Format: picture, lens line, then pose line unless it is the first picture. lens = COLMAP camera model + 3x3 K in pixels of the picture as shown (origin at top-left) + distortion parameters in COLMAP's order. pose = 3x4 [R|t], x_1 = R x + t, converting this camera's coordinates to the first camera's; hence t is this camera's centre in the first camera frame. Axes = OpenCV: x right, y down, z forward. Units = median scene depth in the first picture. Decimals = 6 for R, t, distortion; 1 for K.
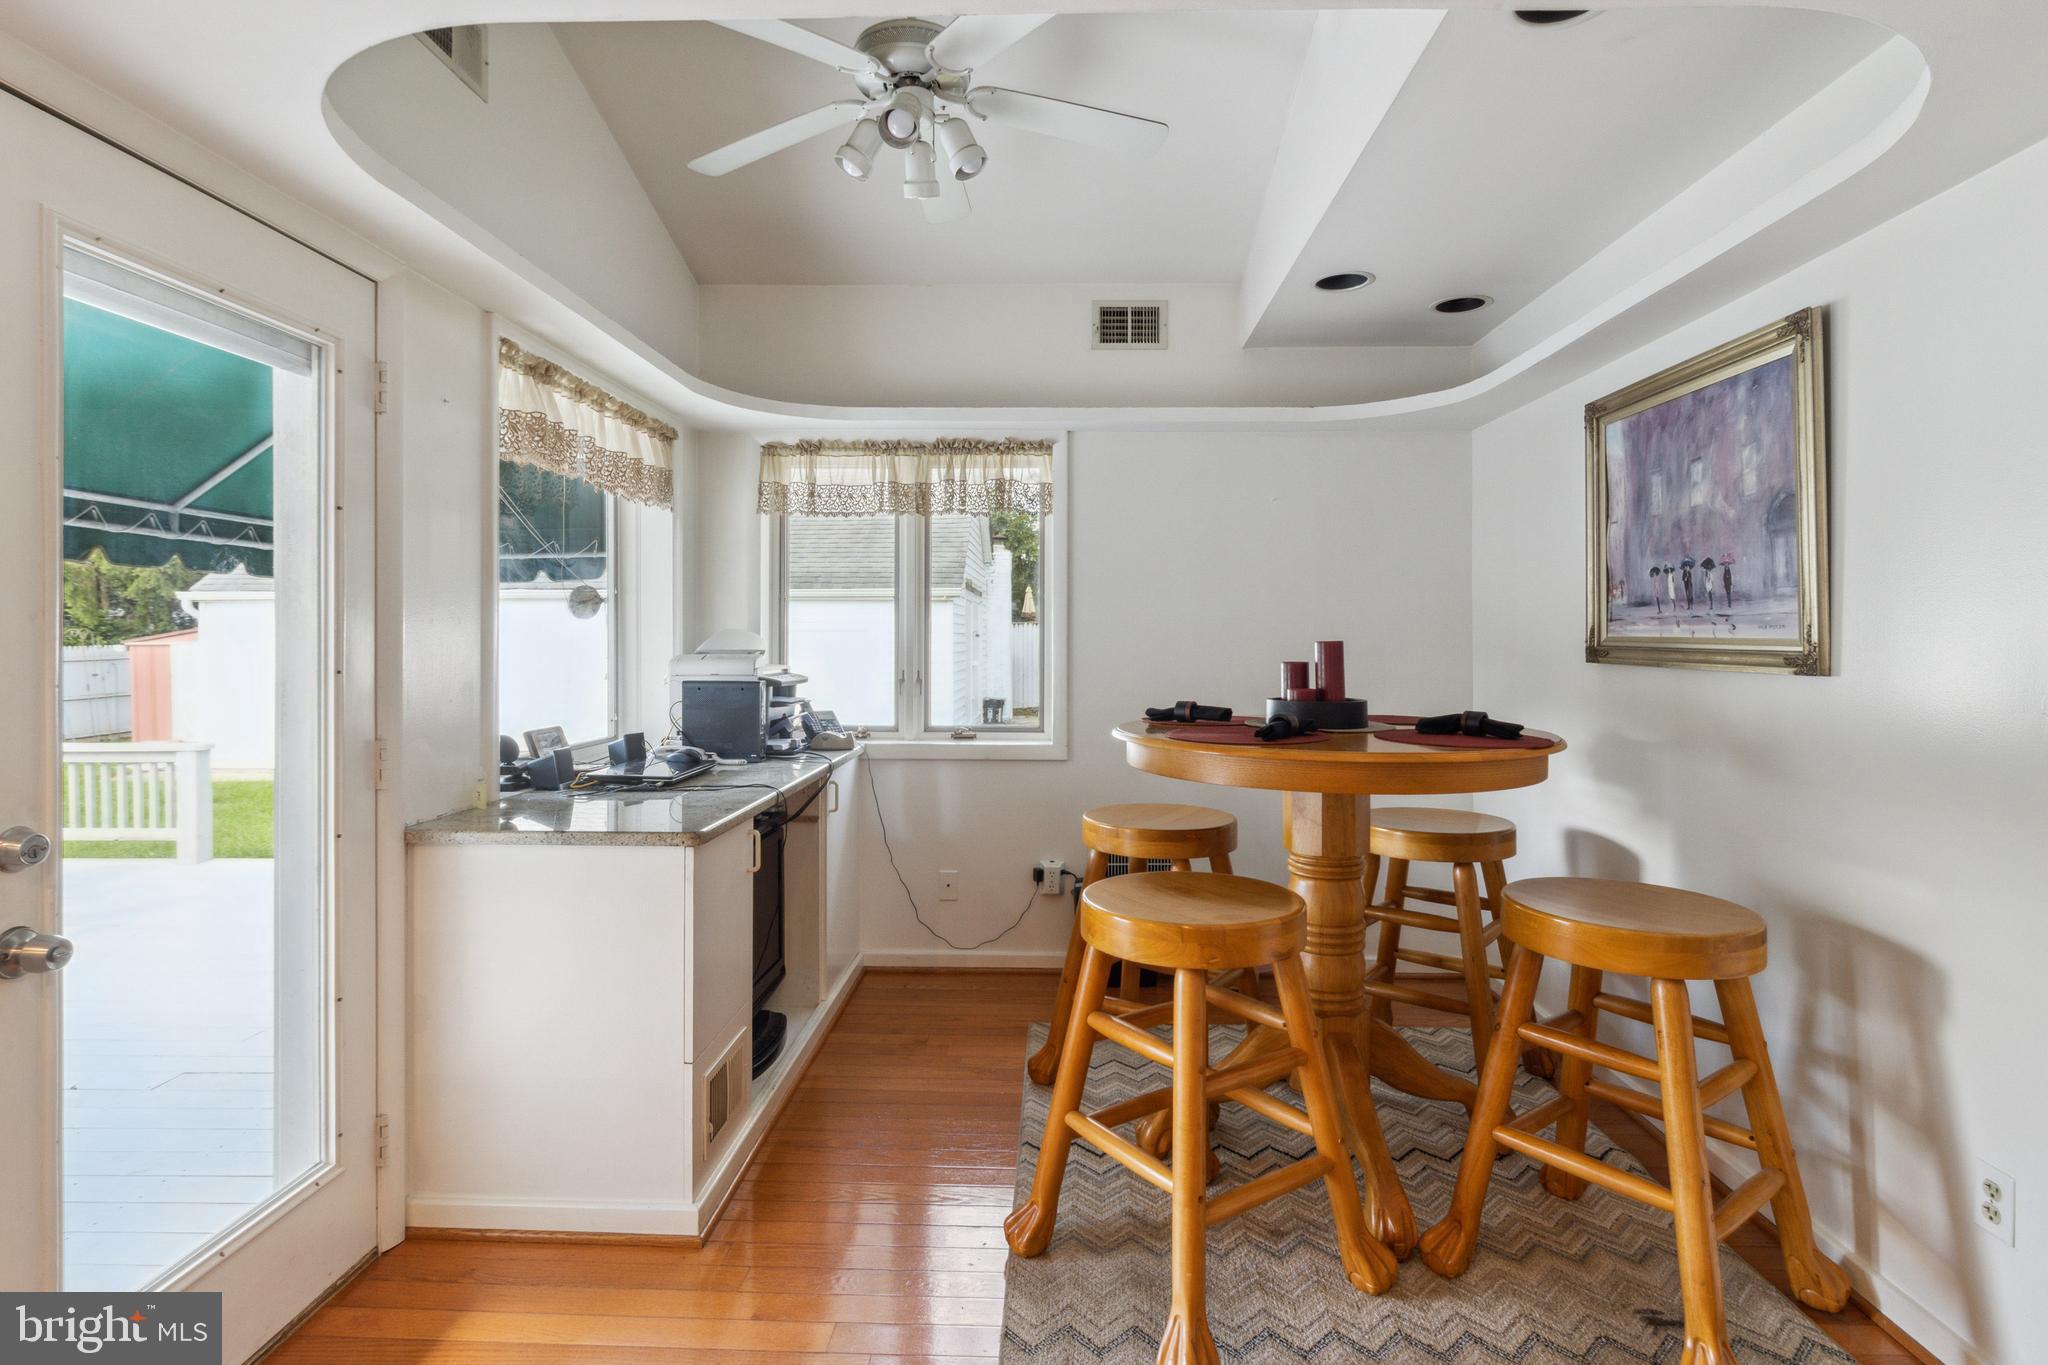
lens RADIAL K [[1027.0, 0, 1027.6], [0, 1027.0, 633.2], [0, 0, 1]] dist [-0.000644, 0.000619]
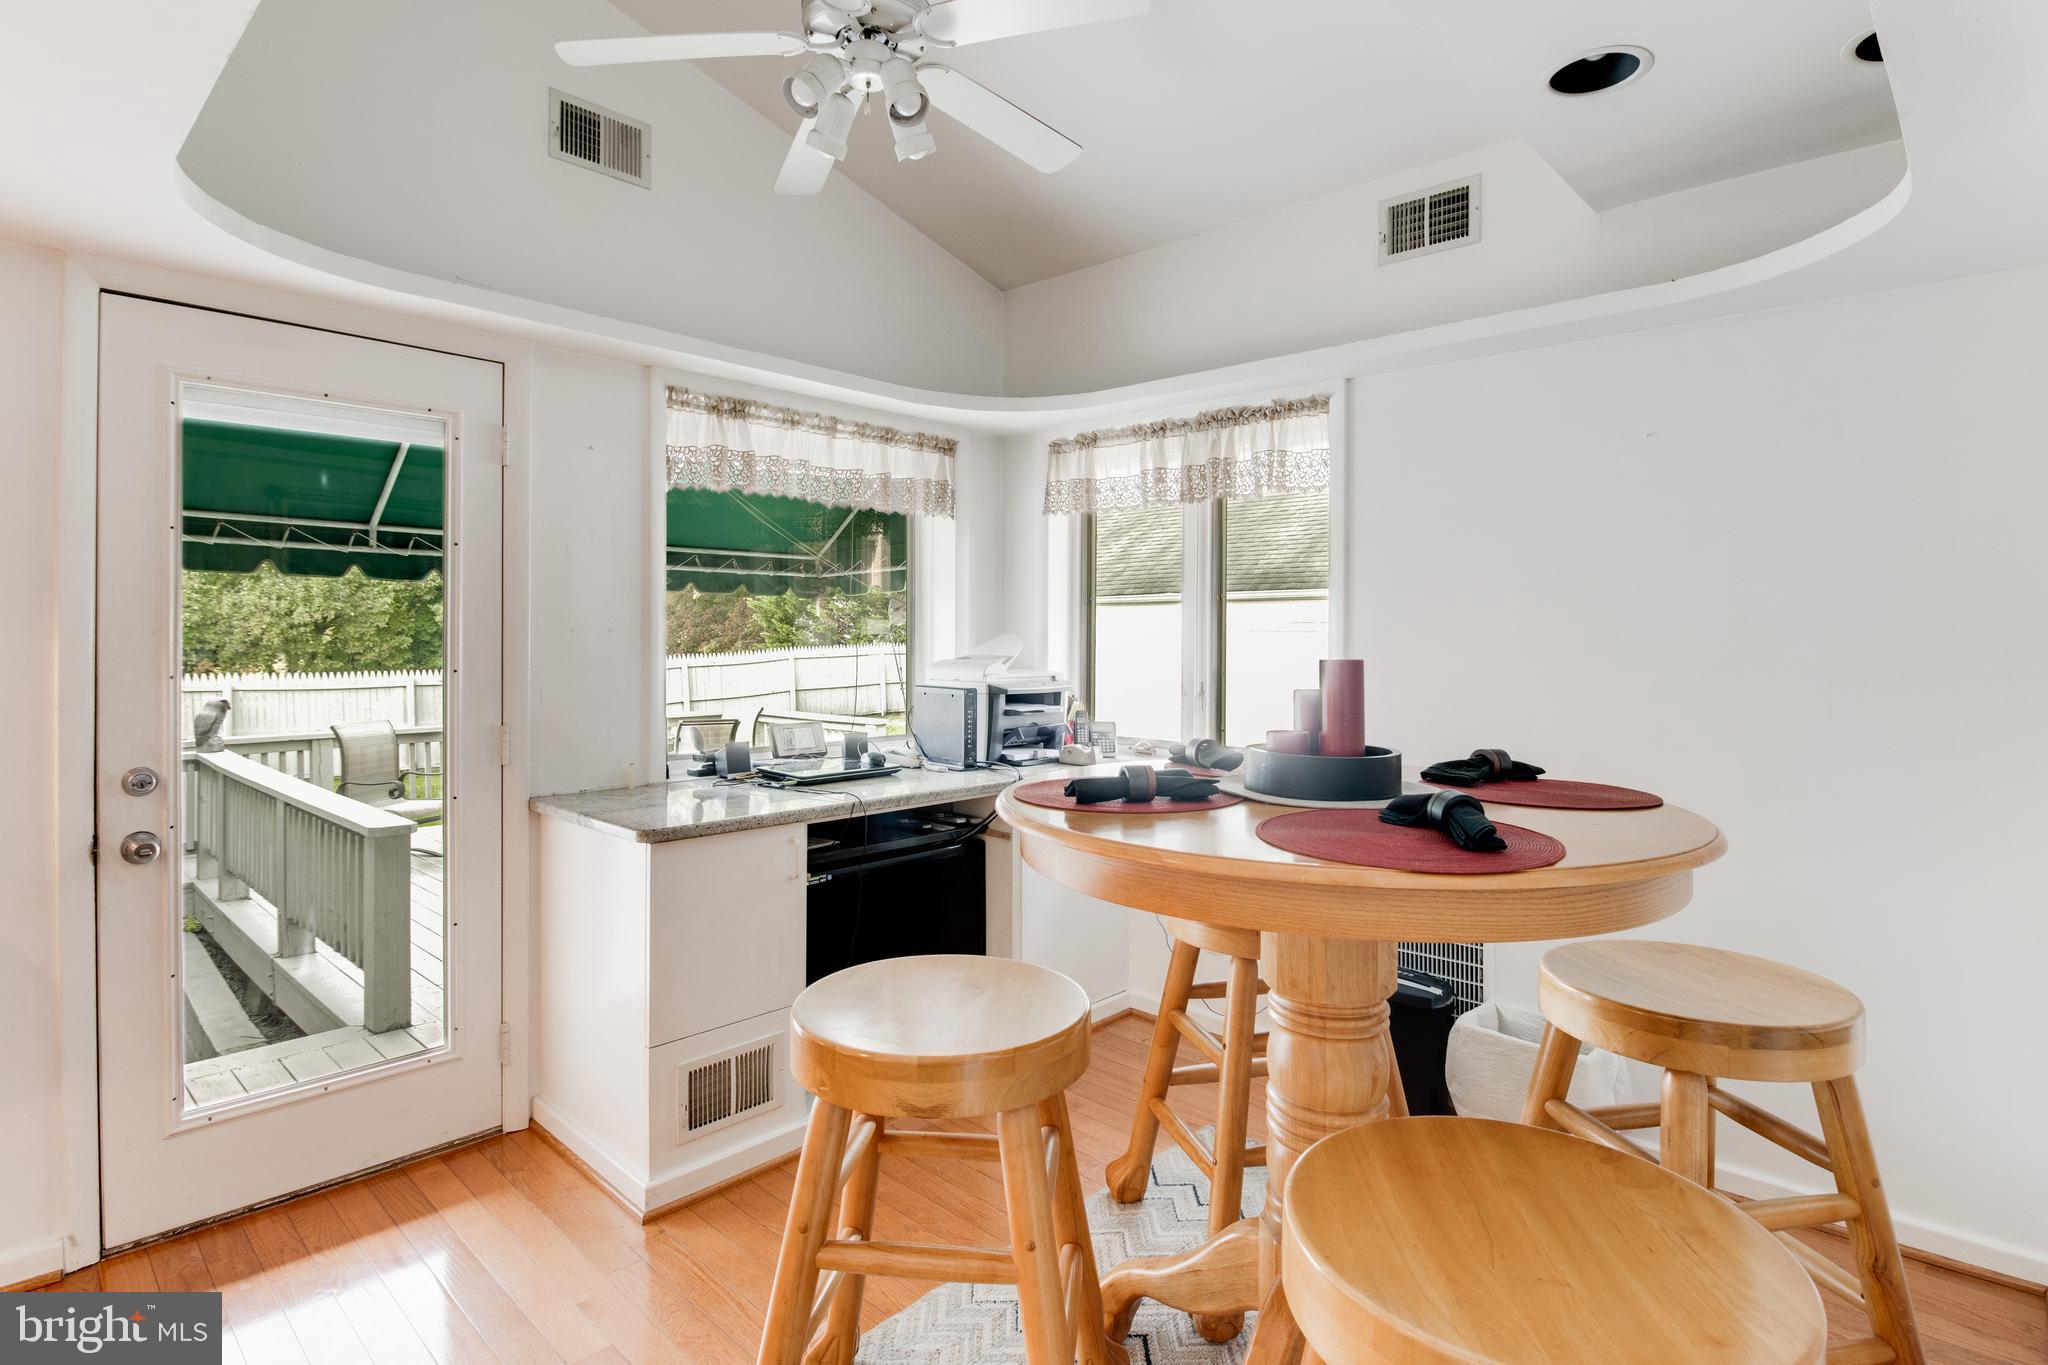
lens RADIAL K [[1047.7, 0, 1029.0], [0, 1047.7, 634.4], [0, 0, 1]] dist [-0.003809, -0.000270]
pose [[0.752349, 0.000651, -0.658765, 0.388299], [-0.000309, 1.000000, 0.000635, -0.004803], [0.658765, -0.000274, 0.752349, 0.253470]]
